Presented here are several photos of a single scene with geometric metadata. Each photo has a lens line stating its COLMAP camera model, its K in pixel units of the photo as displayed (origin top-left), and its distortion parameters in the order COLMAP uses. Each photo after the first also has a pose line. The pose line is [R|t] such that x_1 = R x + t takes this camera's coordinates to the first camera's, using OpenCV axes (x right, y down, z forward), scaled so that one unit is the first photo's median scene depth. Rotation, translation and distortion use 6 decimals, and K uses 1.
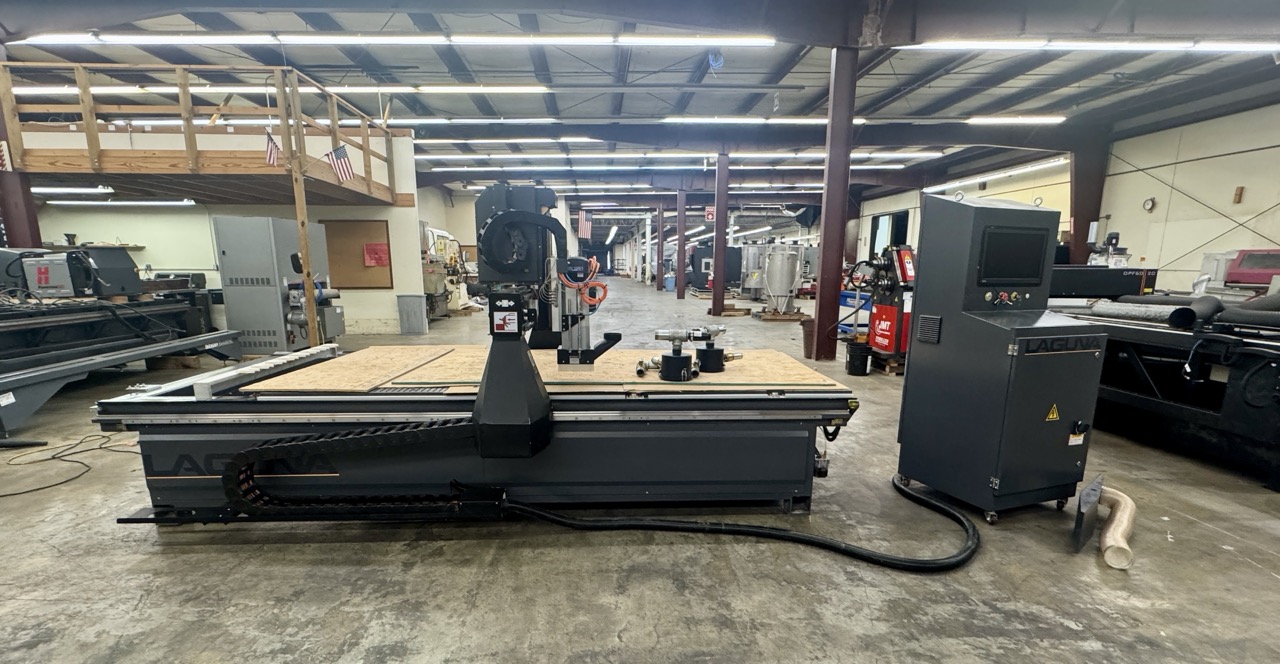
lens RADIAL K [[610.4, 0, 639.2], [0, 610.4, 403.2], [0, 0, 1]] dist [-0.004017, -0.000448]
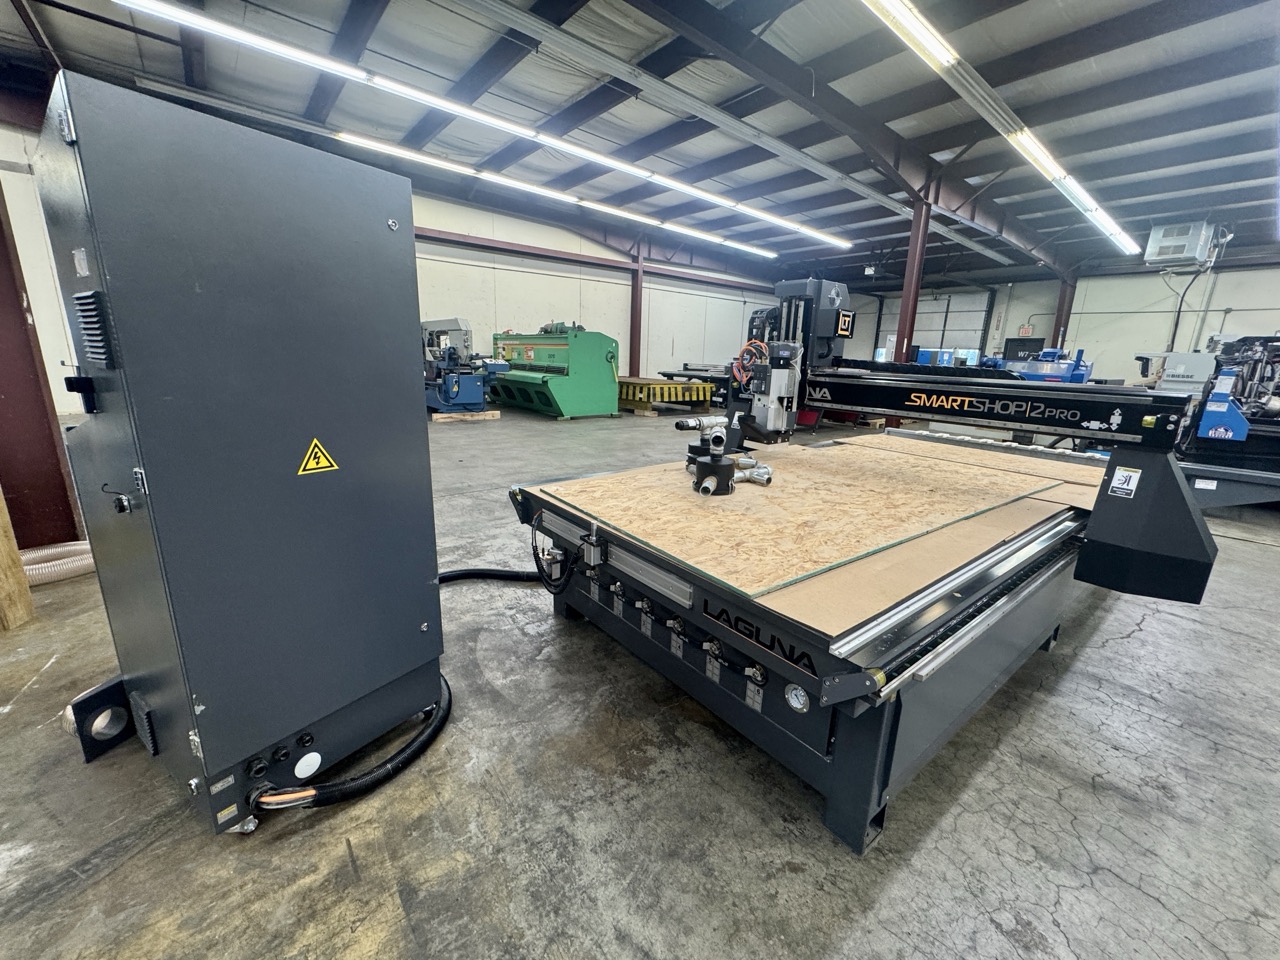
lens RADIAL K [[514.9, 0, 638.7], [0, 514.9, 483.7], [0, 0, 1]] dist [-0.001329, -0.000115]
pose [[-0.816955, 0.109362, -0.566237, 0.177092], [-0.165531, 0.896072, 0.411891, -0.099063], [0.552435, 0.430226, -0.713948, 0.459105]]
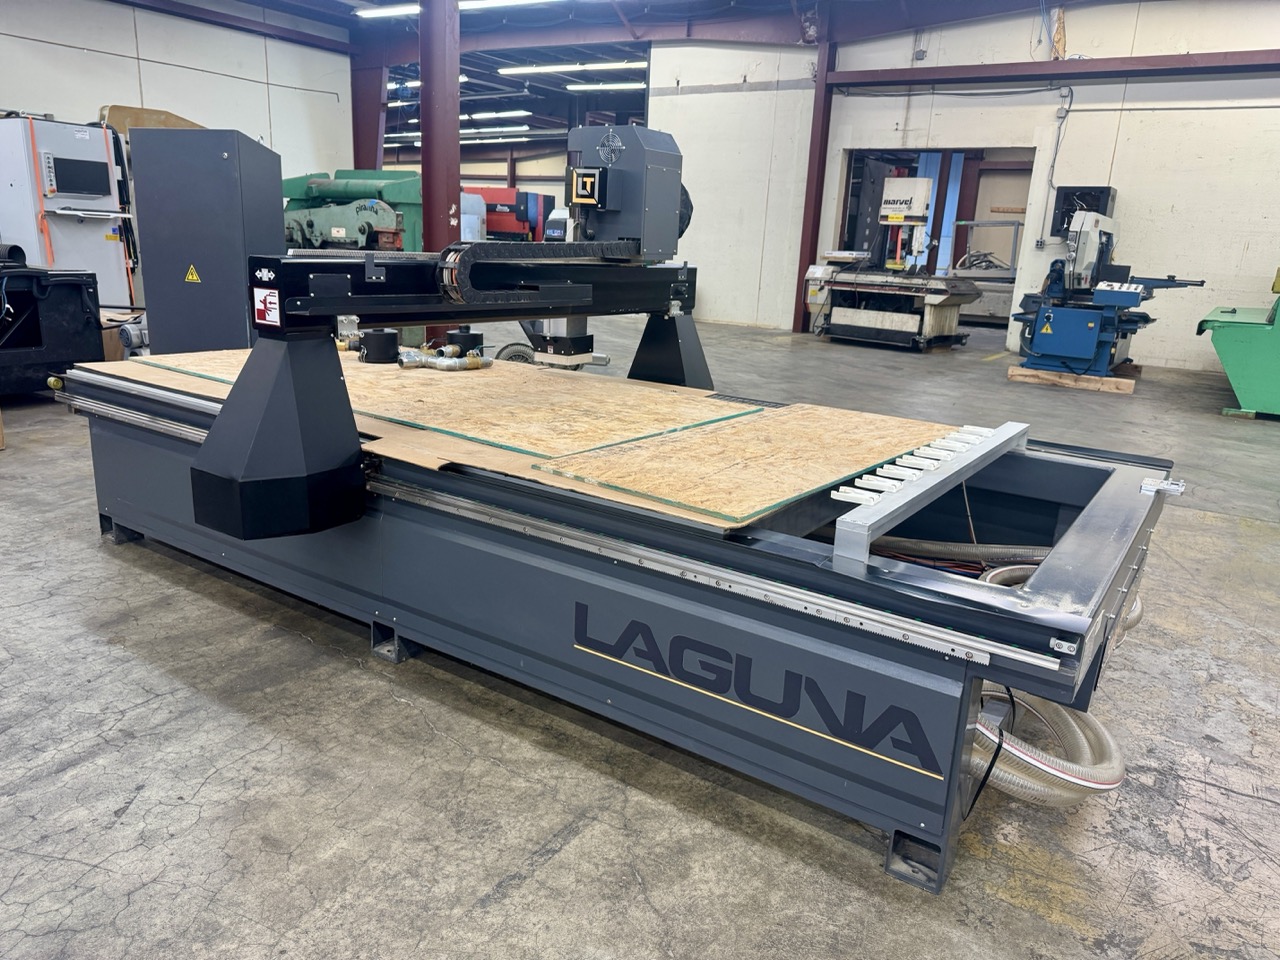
lens RADIAL K [[911.6, 0, 640.0], [0, 911.6, 480.0], [0, 0, 1]] dist [-0.000074, -0.001668]
pose [[-0.791201, -0.199422, 0.578128, -0.266615], [0.084273, 0.900767, 0.426047, -0.122647], [-0.605722, 0.385809, -0.695882, 0.542684]]
